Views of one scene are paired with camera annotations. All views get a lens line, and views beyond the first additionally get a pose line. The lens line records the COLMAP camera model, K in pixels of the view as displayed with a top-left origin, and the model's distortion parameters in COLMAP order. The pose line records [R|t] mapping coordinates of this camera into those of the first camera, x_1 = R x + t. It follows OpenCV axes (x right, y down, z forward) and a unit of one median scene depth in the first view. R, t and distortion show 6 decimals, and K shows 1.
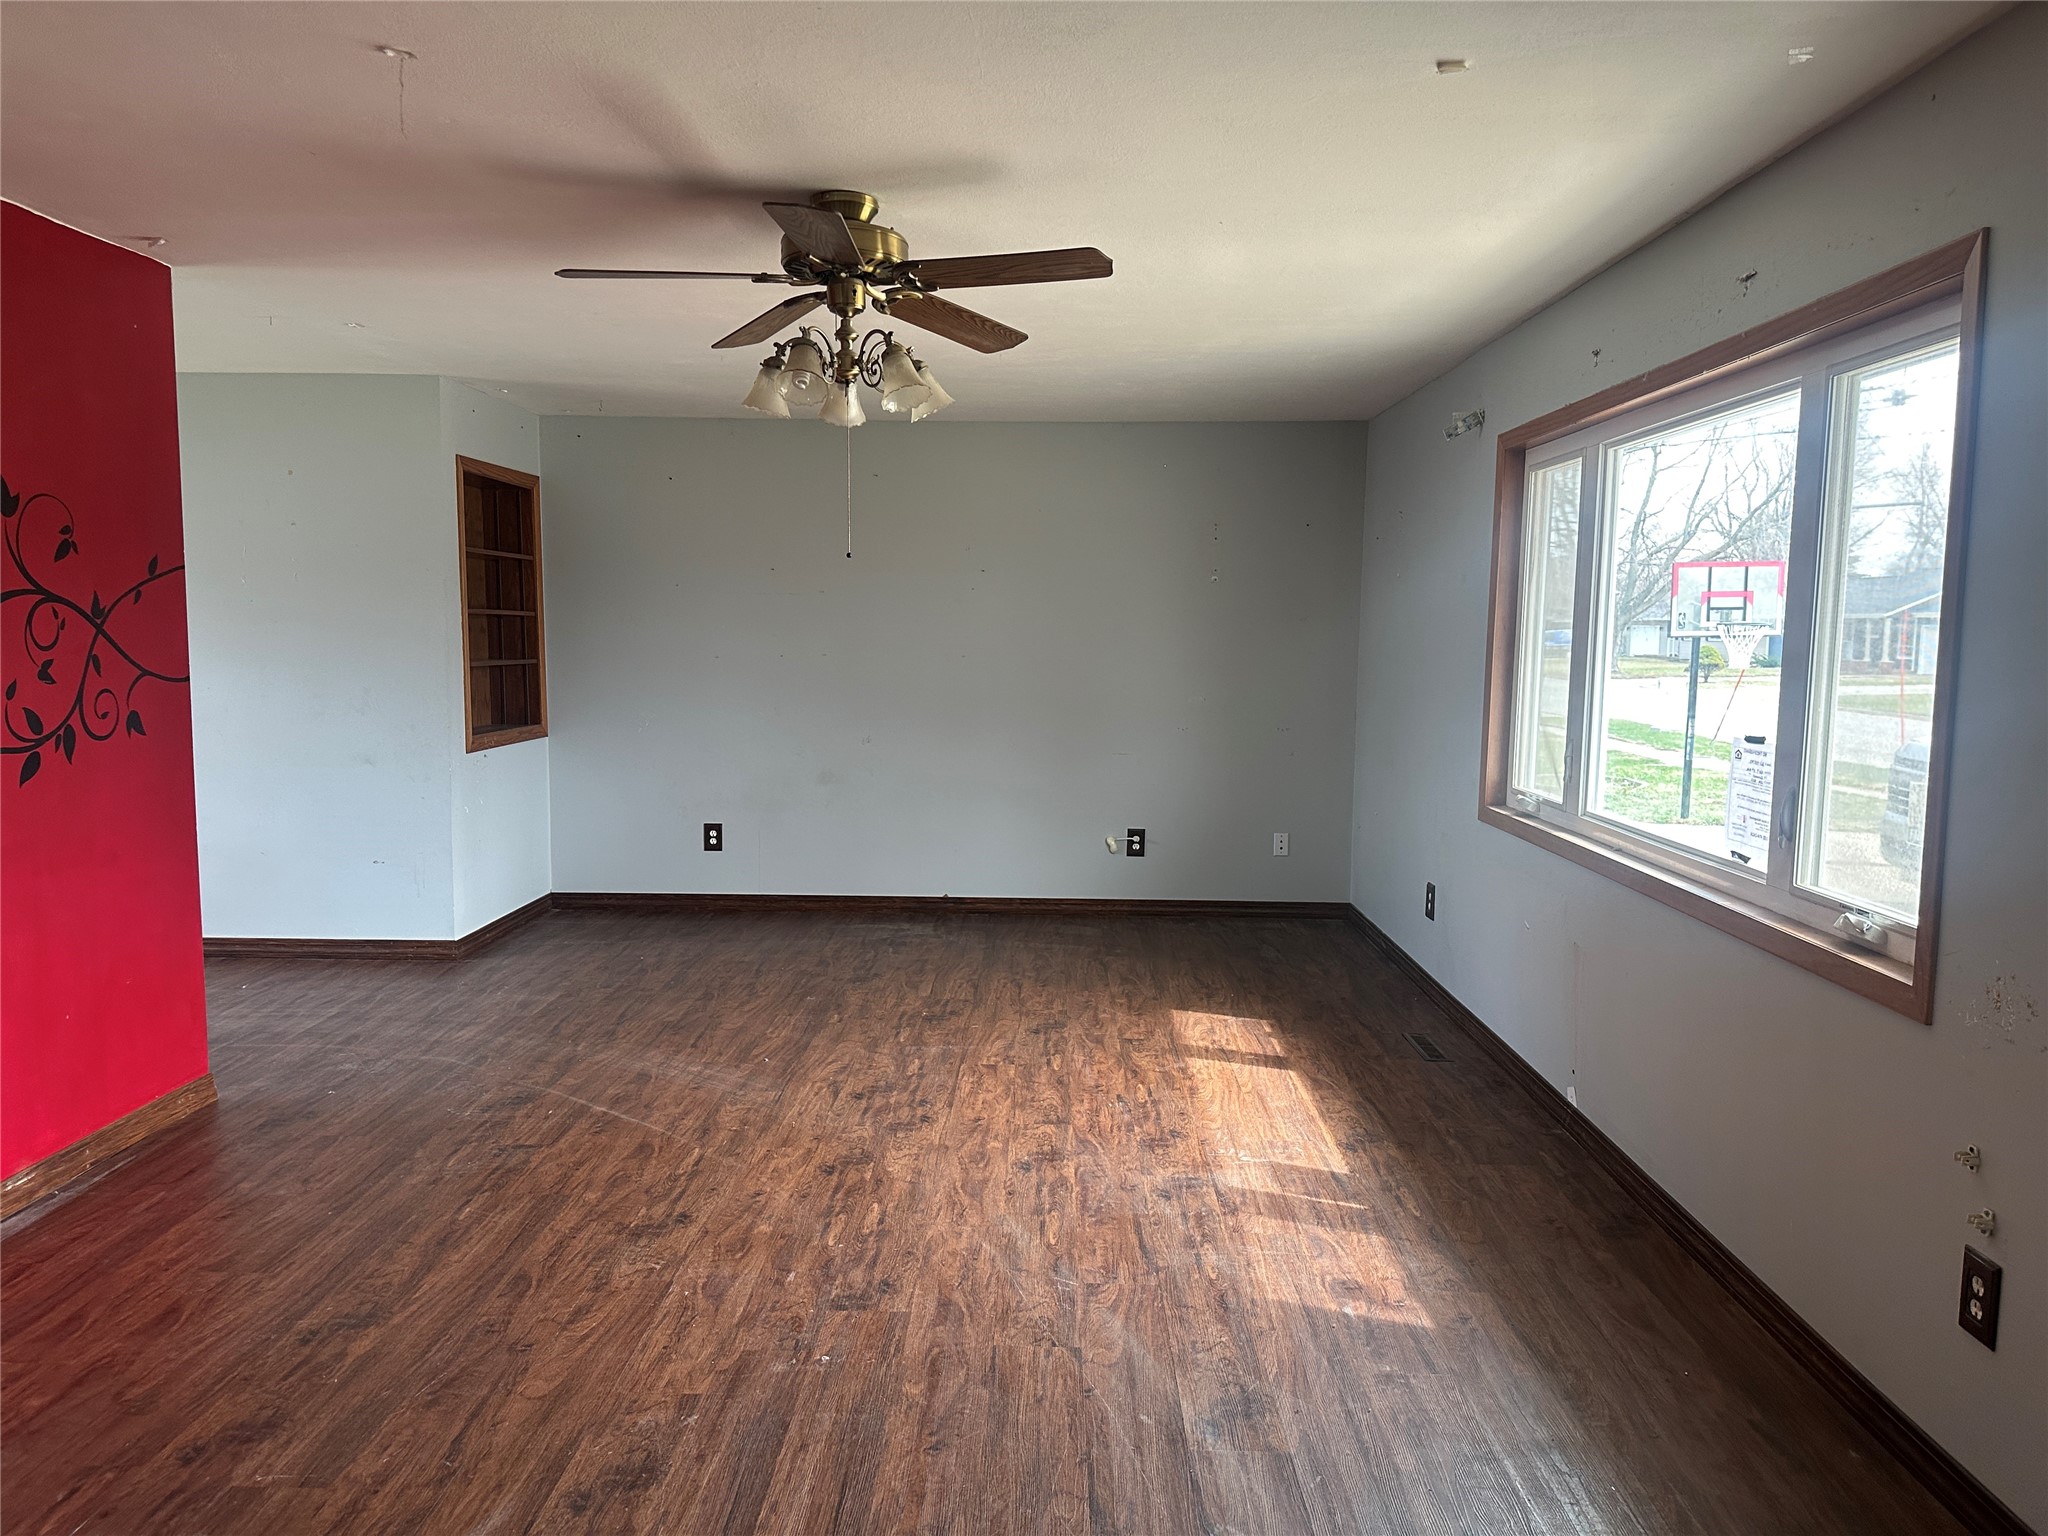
lens RADIAL K [[1471.6, 0, 1024.0], [0, 1471.6, 768.0], [0, 0, 1]] dist [0.094498, -0.065083]
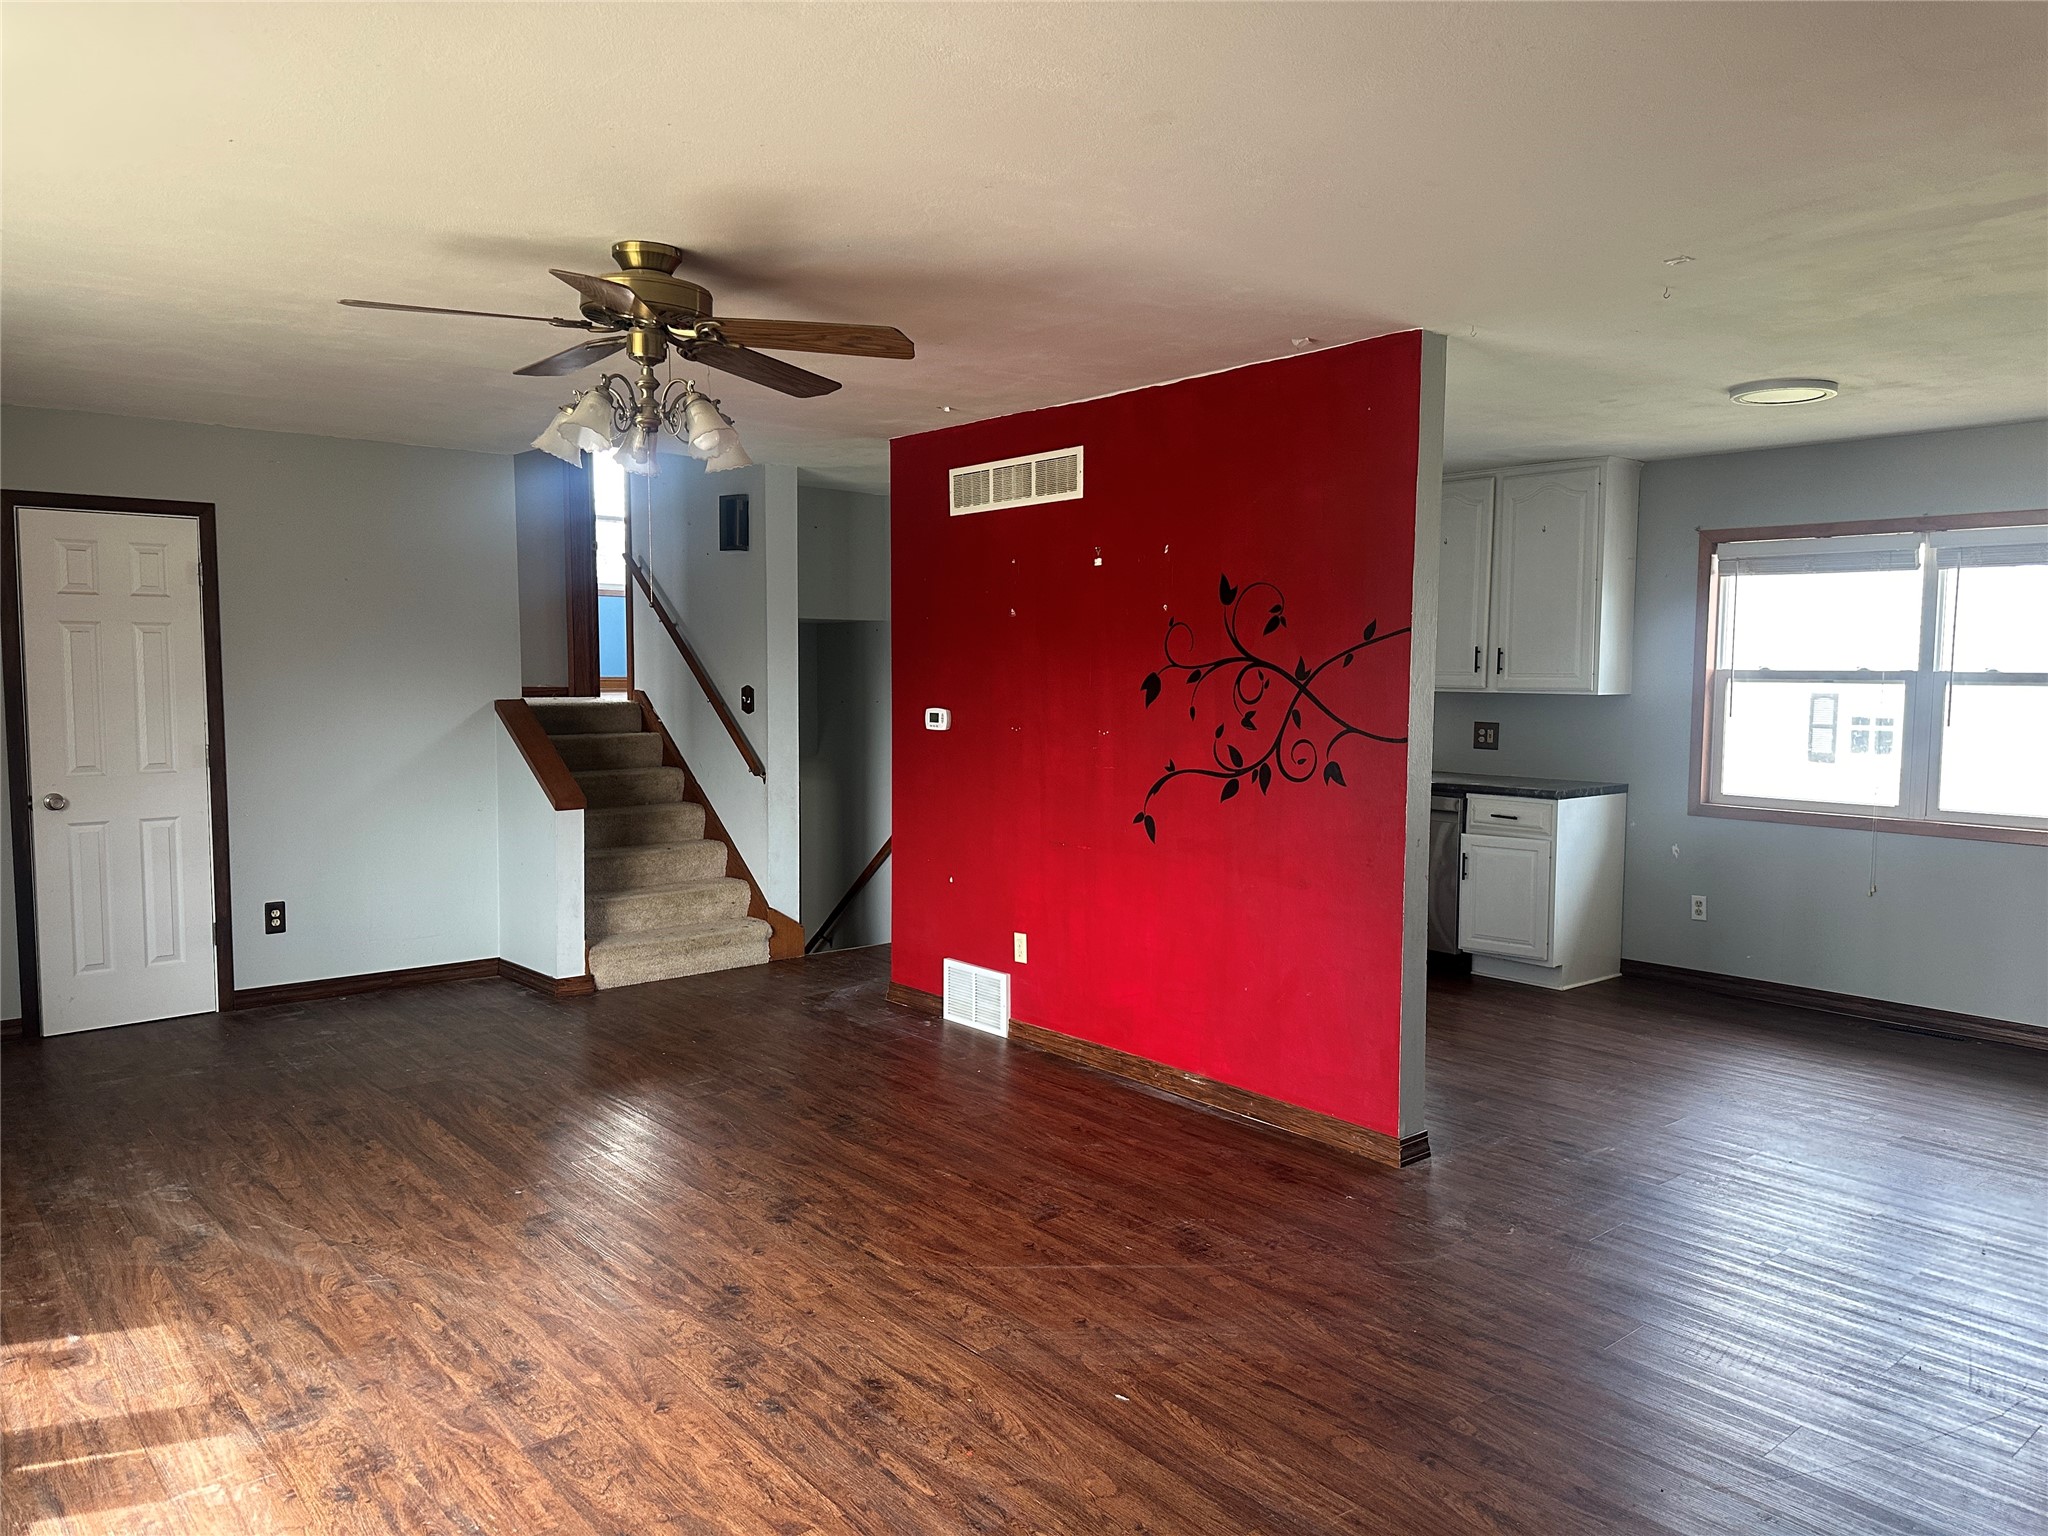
lens RADIAL K [[1471.6, 0, 1024.0], [0, 1471.6, 768.0], [0, 0, 1]] dist [0.094498, -0.065083]
pose [[-0.761135, 0.044489, -0.647066, 0.315314], [-0.065479, 0.987277, 0.144901, -0.189943], [0.645280, 0.152659, -0.748538, 1.791741]]
